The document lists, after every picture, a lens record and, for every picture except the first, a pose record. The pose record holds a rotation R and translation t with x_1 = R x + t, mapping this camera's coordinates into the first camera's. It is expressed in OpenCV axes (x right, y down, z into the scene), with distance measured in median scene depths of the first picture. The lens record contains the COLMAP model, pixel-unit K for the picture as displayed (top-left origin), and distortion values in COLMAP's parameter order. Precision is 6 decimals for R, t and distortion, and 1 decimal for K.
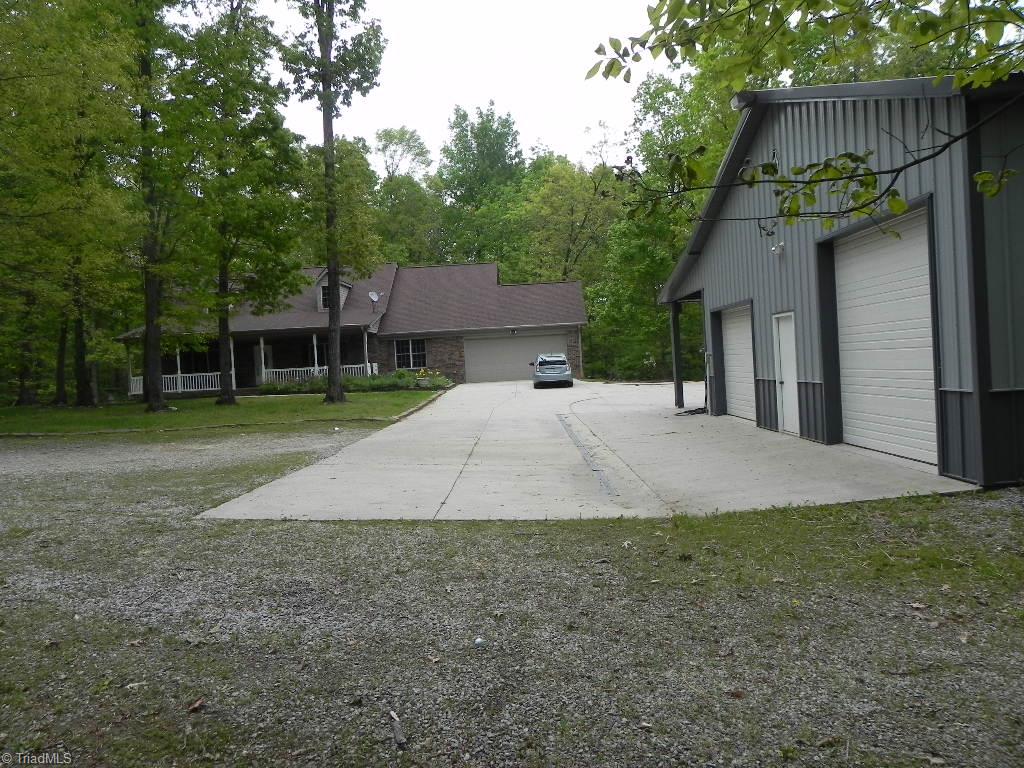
lens RADIAL K [[768.1, 0, 513.1], [0, 768.1, 375.3], [0, 0, 1]] dist [-0.009005, -0.009313]
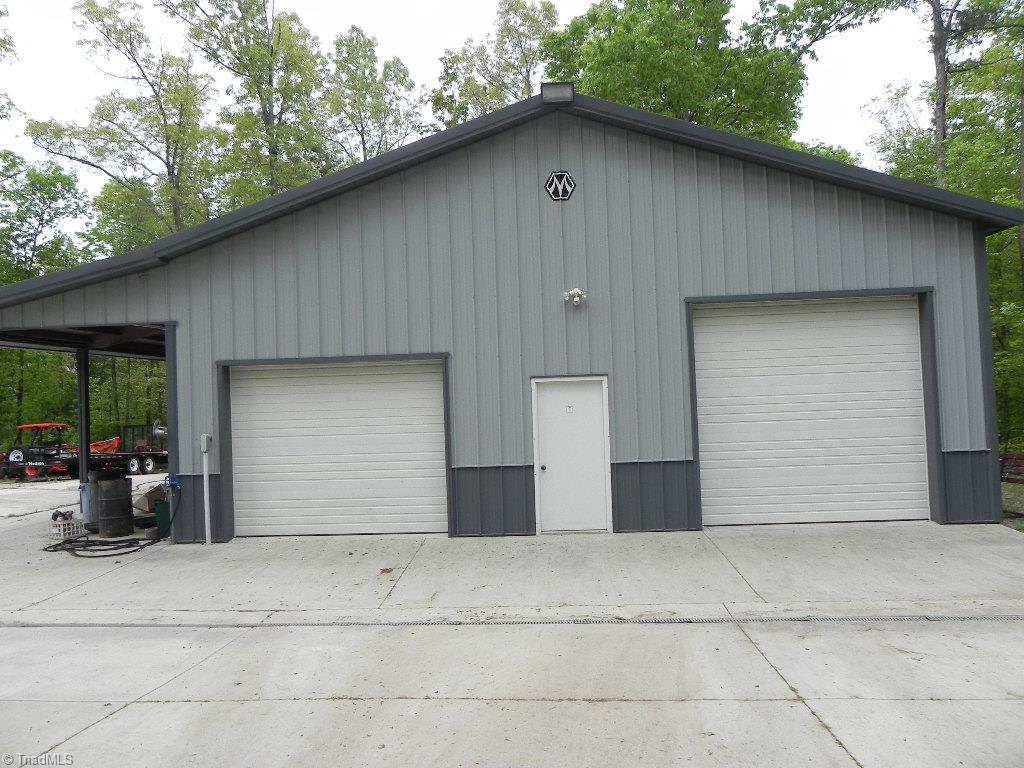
lens RADIAL K [[768.1, 0, 515.0], [0, 768.1, 376.1], [0, 0, 1]] dist [-0.009005, -0.009313]
pose [[0.052480, 0.064301, 0.996550, -0.519657], [0.046702, 0.996675, -0.066768, -0.039547], [-0.997529, 0.050045, 0.049302, 1.245772]]
